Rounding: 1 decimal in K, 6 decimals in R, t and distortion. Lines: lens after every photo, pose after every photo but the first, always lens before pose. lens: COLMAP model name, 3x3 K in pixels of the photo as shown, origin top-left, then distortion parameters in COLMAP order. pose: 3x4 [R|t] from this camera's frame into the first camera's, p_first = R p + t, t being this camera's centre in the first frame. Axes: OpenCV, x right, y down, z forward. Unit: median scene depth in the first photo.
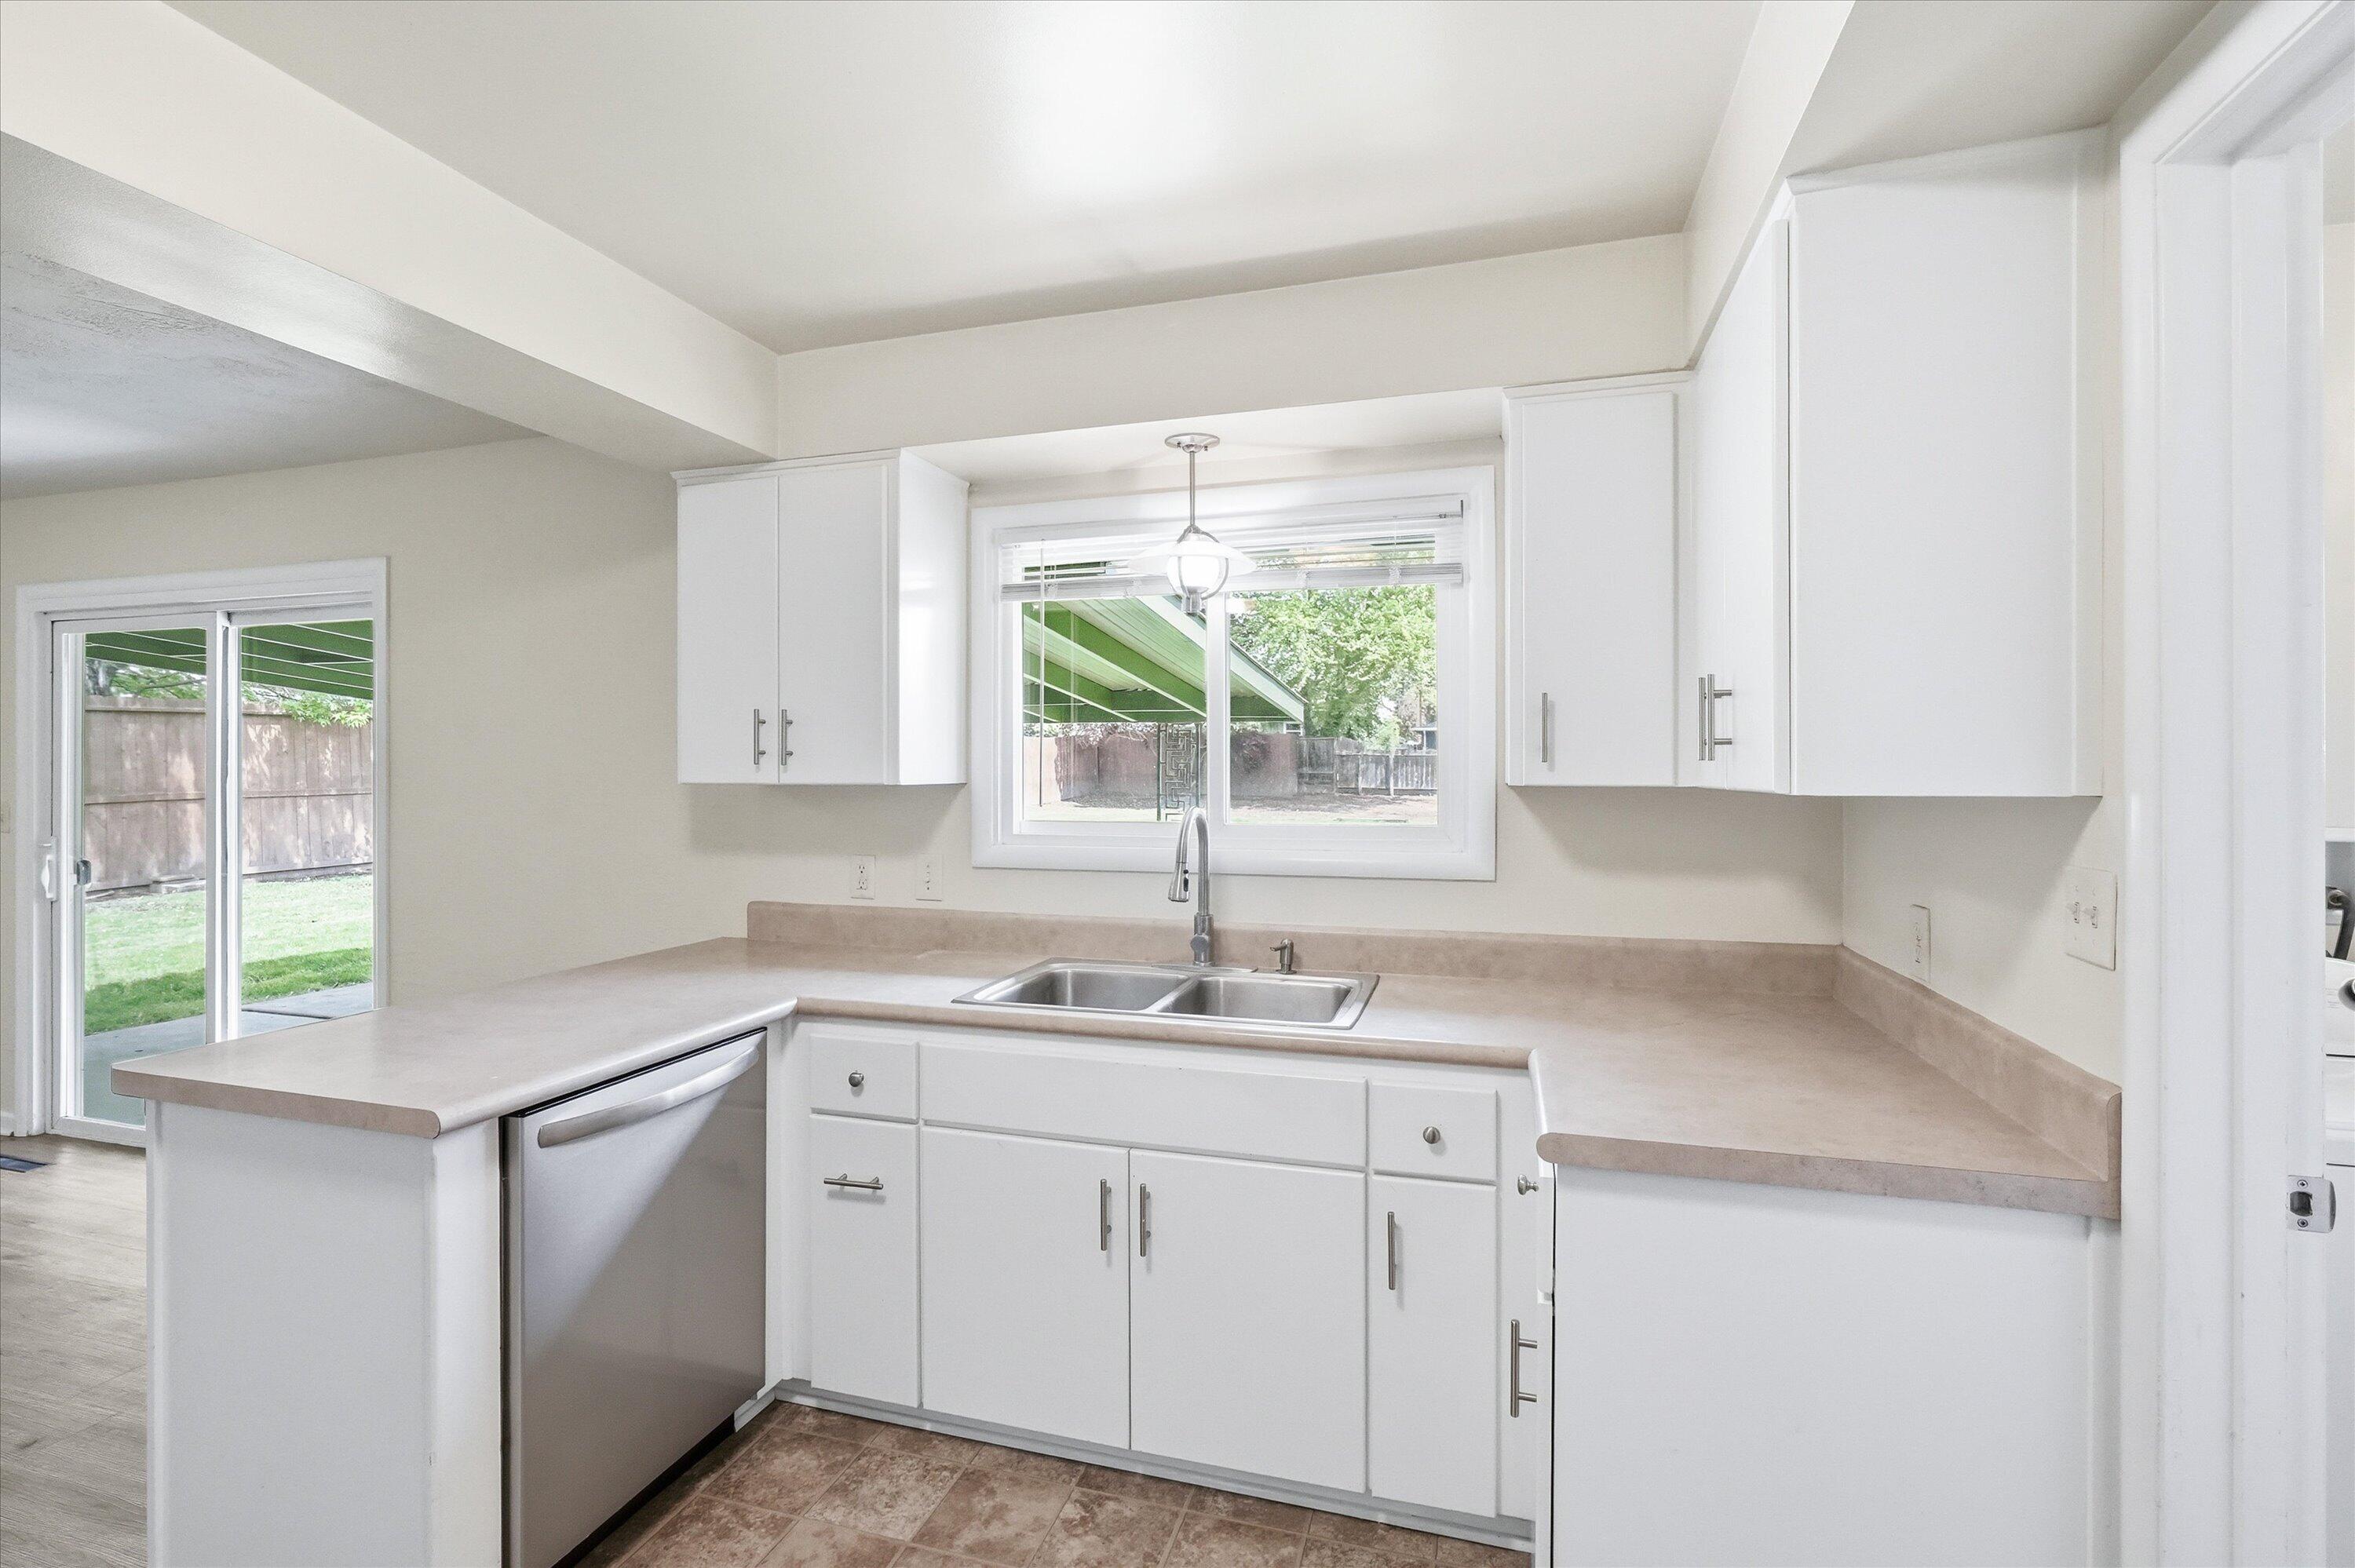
lens RADIAL K [[1080.2, 0, 1166.9], [0, 1080.2, 772.0], [0, 0, 1]] dist [-0.015117, 0.006839]
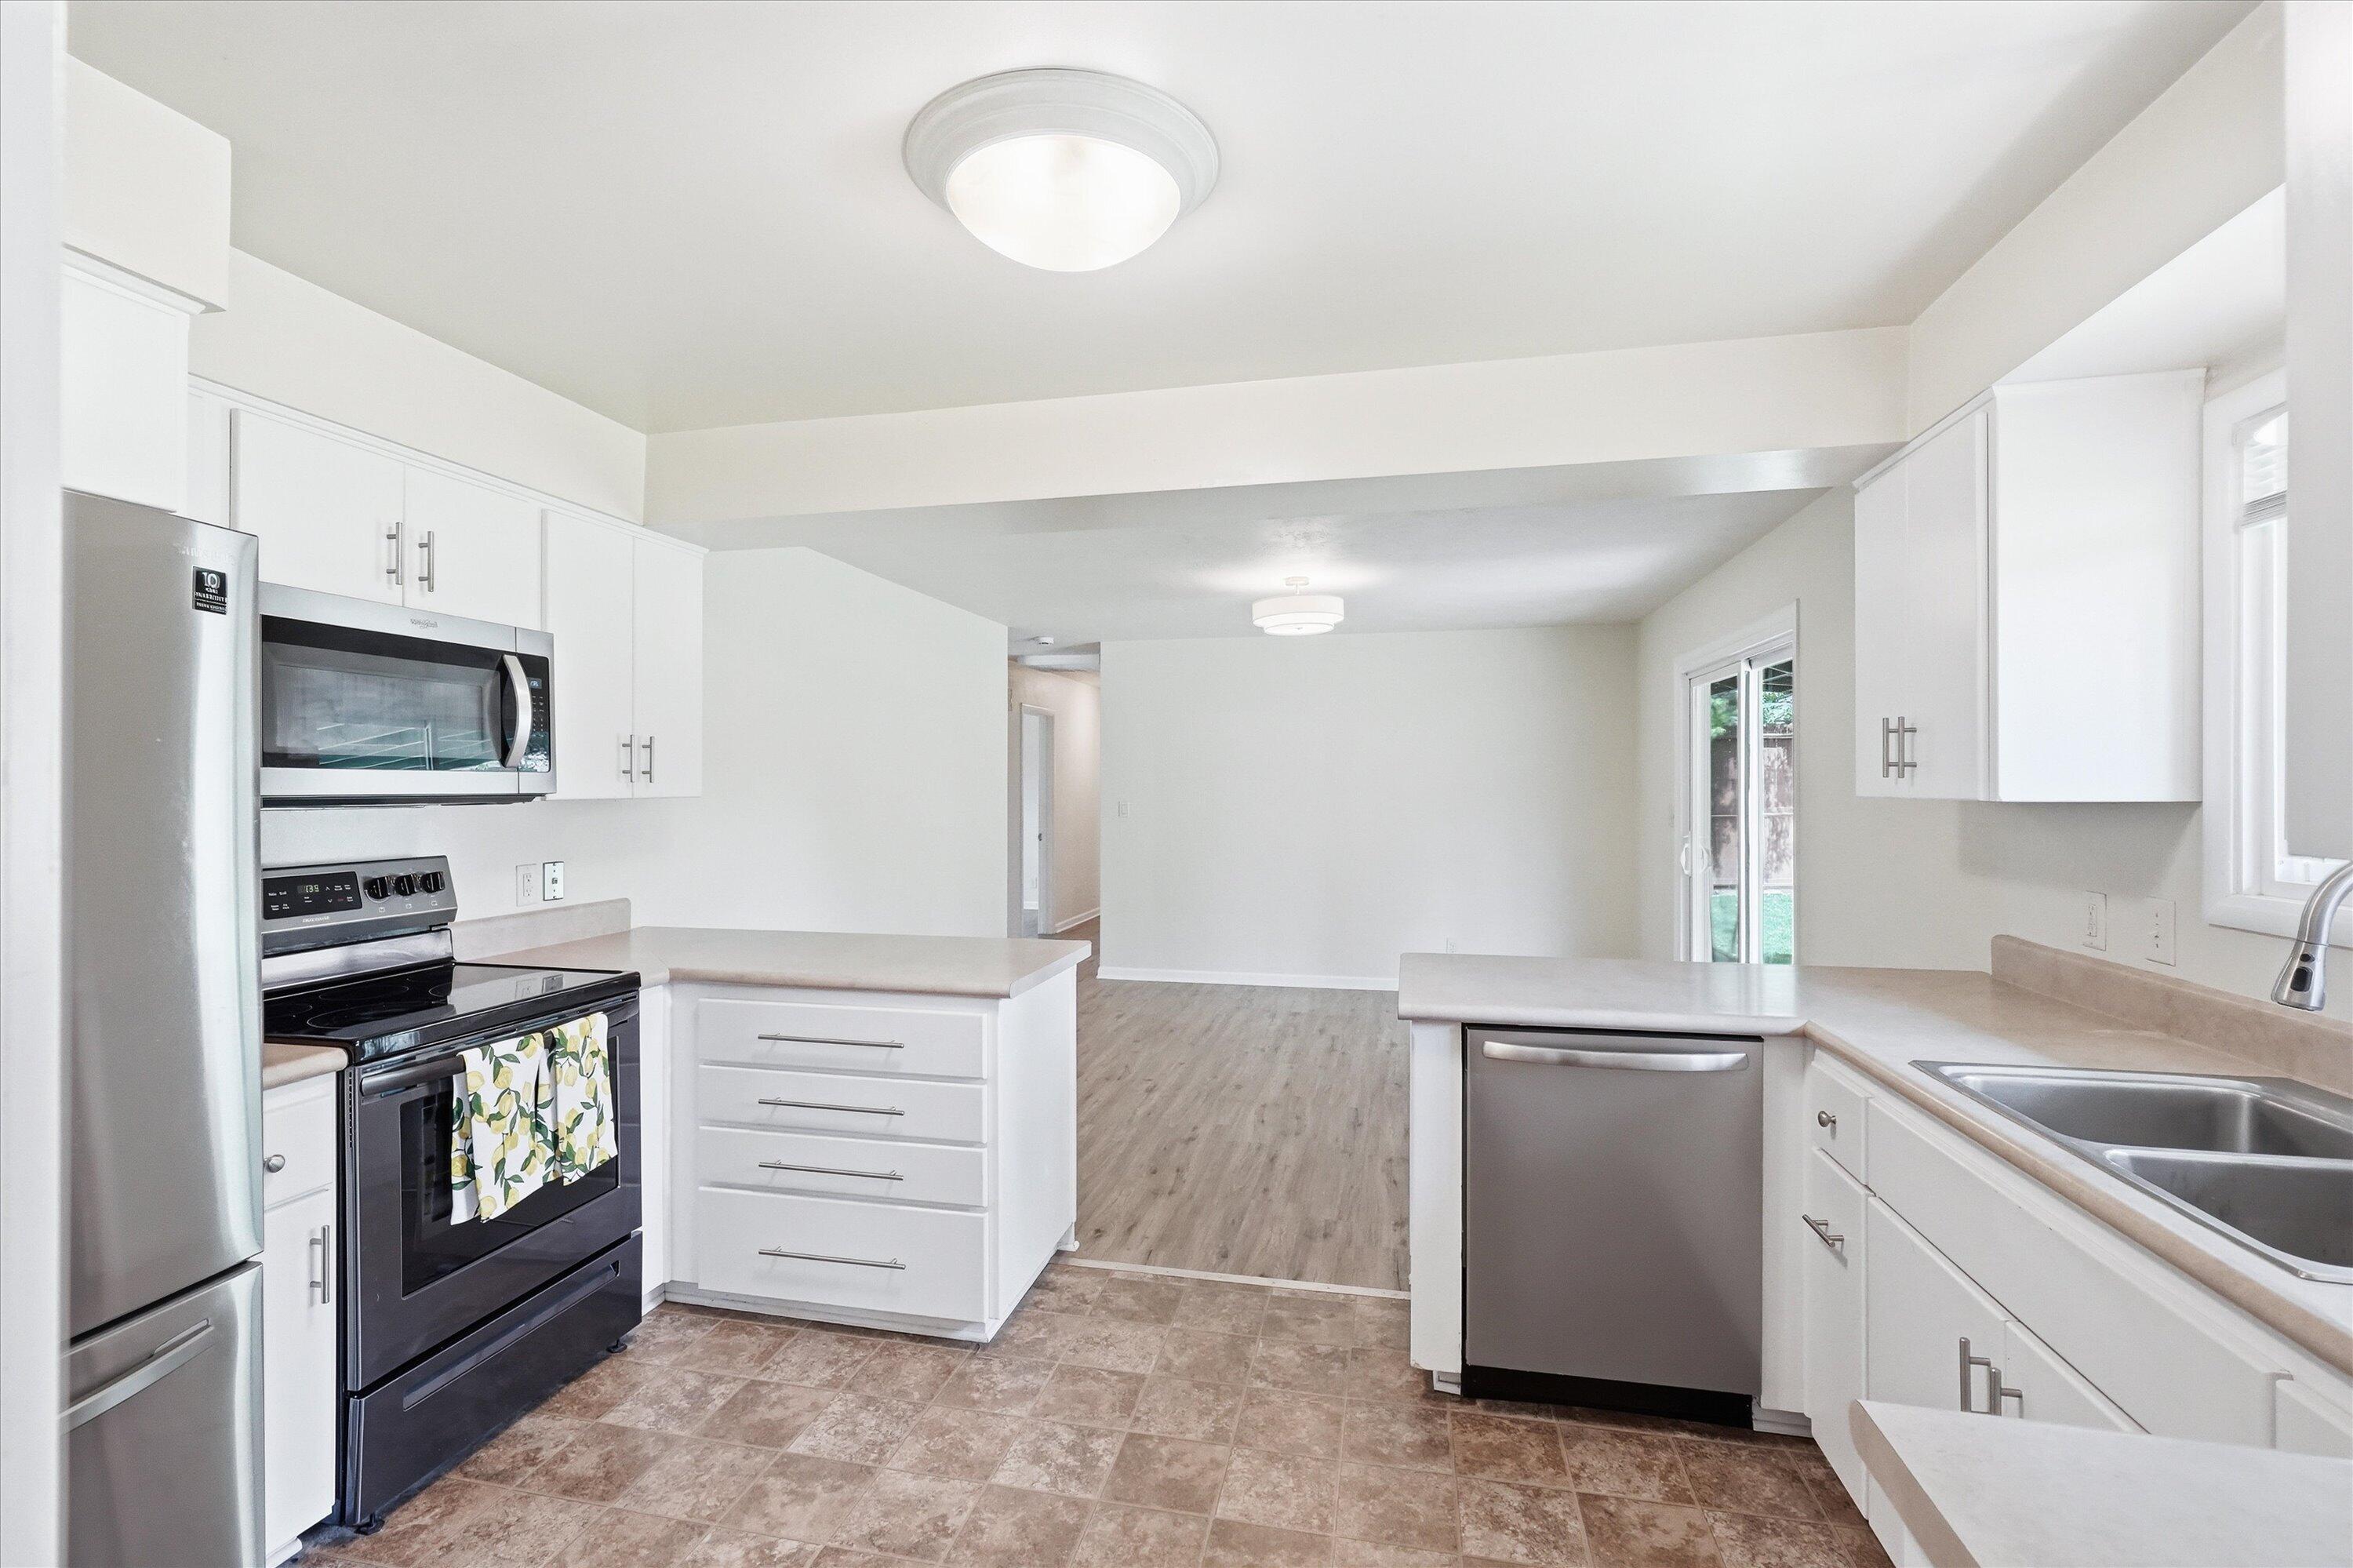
lens RADIAL K [[1064.5, 0, 1168.2], [0, 1064.5, 783.5], [0, 0, 1]] dist [-0.017017, 0.005872]
pose [[0.075069, -0.001200, -0.997178, 0.413544], [-0.000567, 0.999999, -0.001246, -0.000168], [0.997178, 0.000659, 0.075068, 0.270237]]
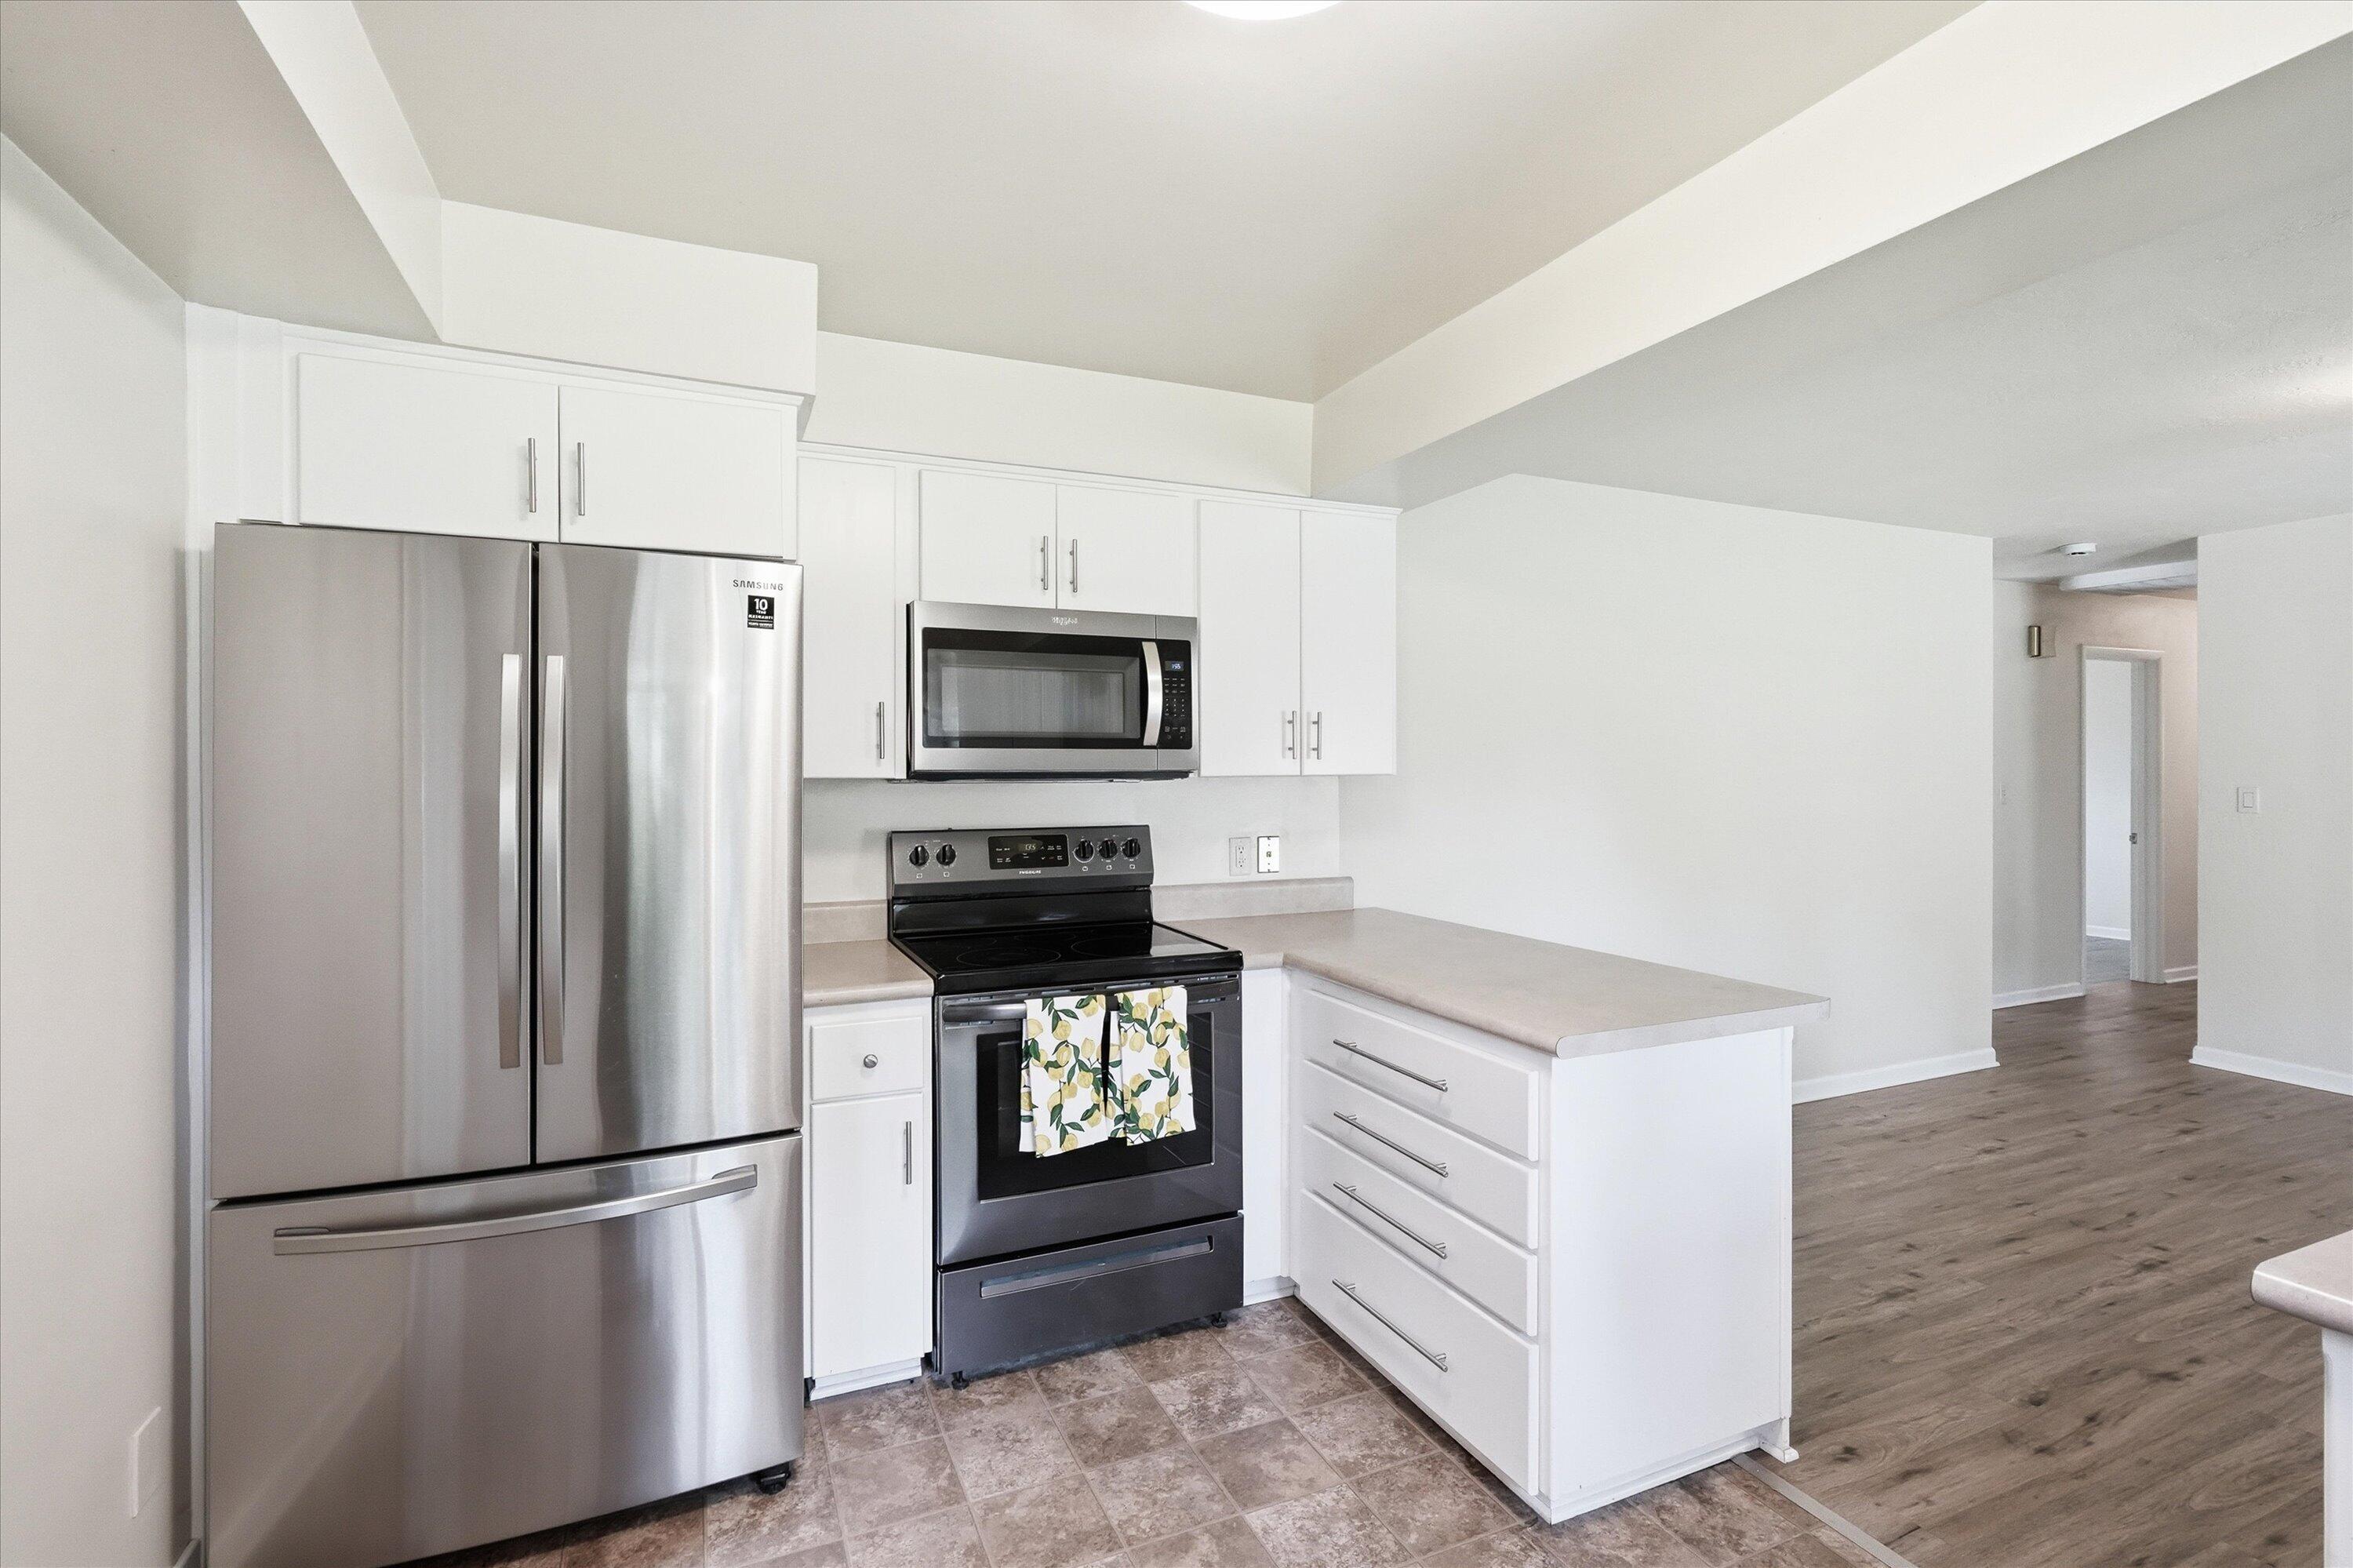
lens RADIAL K [[1079.5, 0, 1165.9], [0, 1079.5, 772.0], [0, 0, 1]] dist [-0.015117, 0.006839]
pose [[-0.763558, 0.004832, -0.645721, 0.125588], [0.002639, 0.999987, 0.004362, 0.004885], [0.645733, 0.001627, -0.763561, 0.525085]]
